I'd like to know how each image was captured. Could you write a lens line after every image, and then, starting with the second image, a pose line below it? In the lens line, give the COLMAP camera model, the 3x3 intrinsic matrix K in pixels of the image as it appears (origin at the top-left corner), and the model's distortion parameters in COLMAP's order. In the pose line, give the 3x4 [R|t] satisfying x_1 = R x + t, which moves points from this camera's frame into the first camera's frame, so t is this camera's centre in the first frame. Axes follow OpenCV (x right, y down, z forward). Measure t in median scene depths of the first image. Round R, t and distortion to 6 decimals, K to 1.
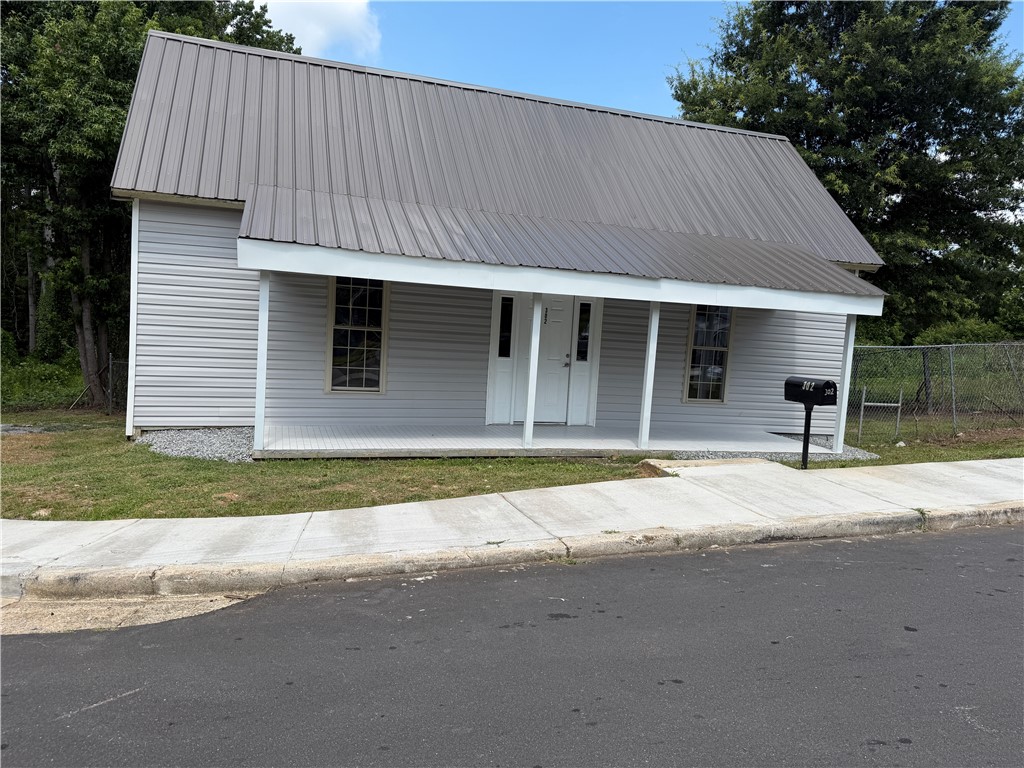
lens RADIAL K [[711.3, 0, 510.0], [0, 711.3, 381.8], [0, 0, 1]] dist [-0.025456, -0.009676]
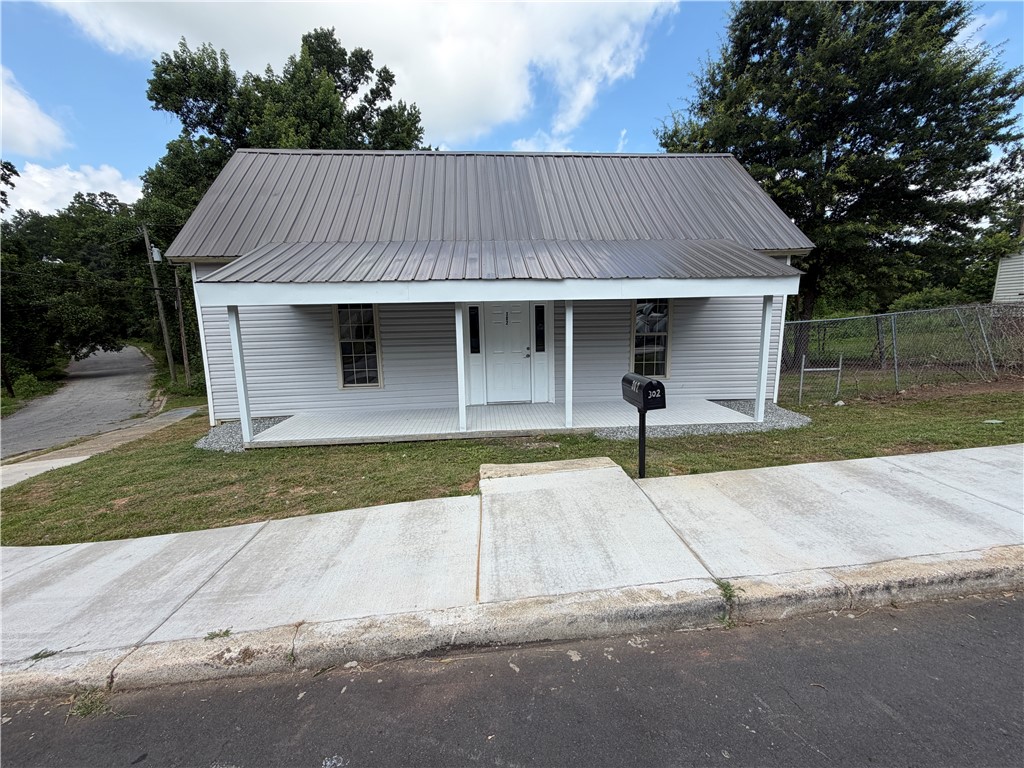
lens RADIAL K [[419.4, 0, 513.9], [0, 419.4, 381.7], [0, 0, 1]] dist [0.001479, -0.000829]
pose [[0.976619, -0.048410, -0.209455, 0.230002], [0.060849, 0.996720, 0.053353, -0.021477], [0.206185, -0.064851, 0.976362, 0.280958]]
